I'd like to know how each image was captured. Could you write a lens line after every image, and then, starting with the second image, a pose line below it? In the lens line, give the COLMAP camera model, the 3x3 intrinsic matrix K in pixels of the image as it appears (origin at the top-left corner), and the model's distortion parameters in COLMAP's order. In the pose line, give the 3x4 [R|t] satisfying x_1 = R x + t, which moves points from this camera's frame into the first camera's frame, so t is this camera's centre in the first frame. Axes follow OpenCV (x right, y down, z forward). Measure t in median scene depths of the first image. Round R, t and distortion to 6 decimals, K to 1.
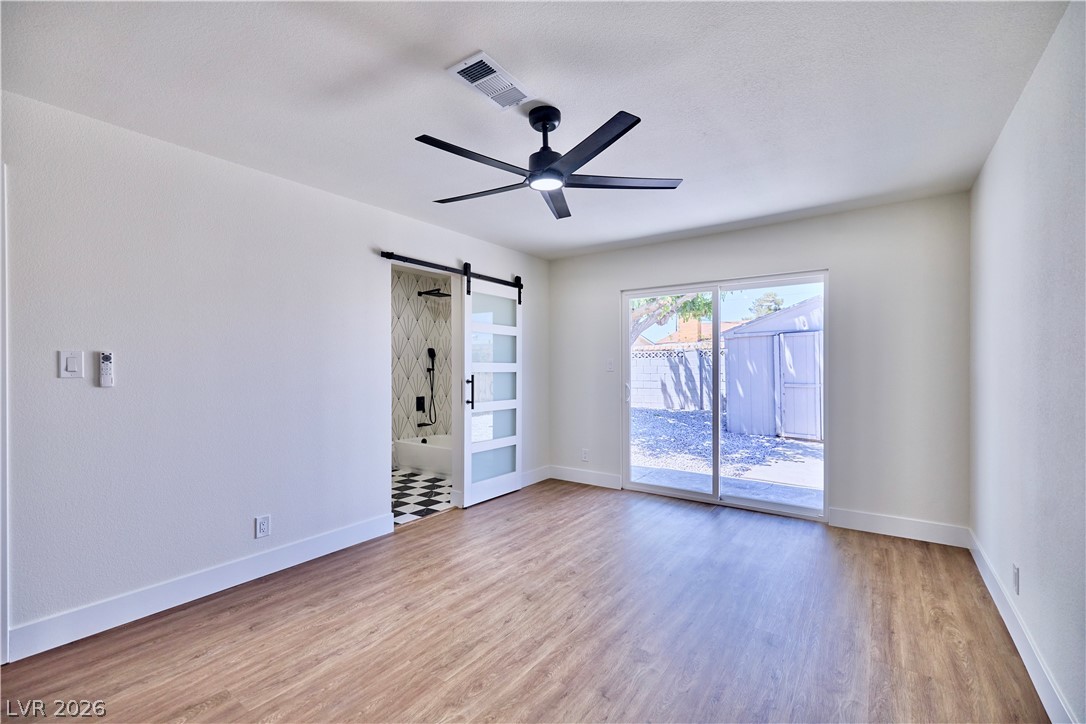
lens RADIAL K [[452.9, 0, 543.3], [0, 452.9, 363.0], [0, 0, 1]] dist [0.000340, -0.000414]
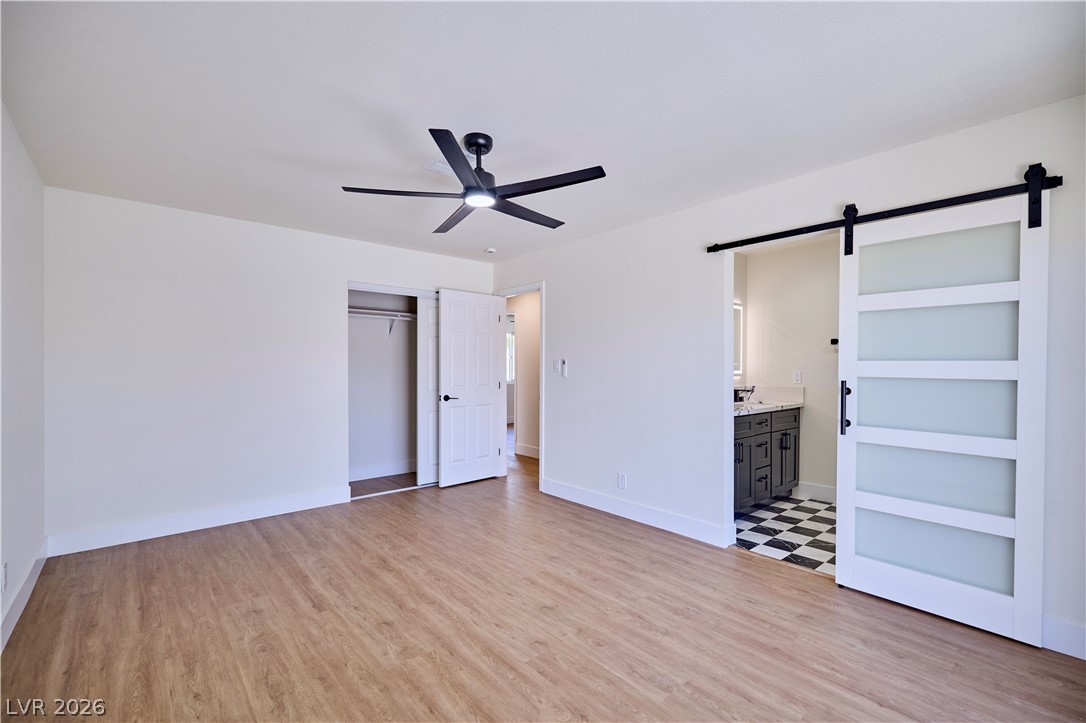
lens RADIAL K [[452.9, 0, 544.5], [0, 452.9, 363.8], [0, 0, 1]] dist [0.000340, -0.000414]
pose [[-0.196923, -0.004265, -0.980410, 0.764035], [0.006039, 0.999966, -0.005563, 0.004825], [0.980400, -0.007016, -0.196890, 0.994875]]
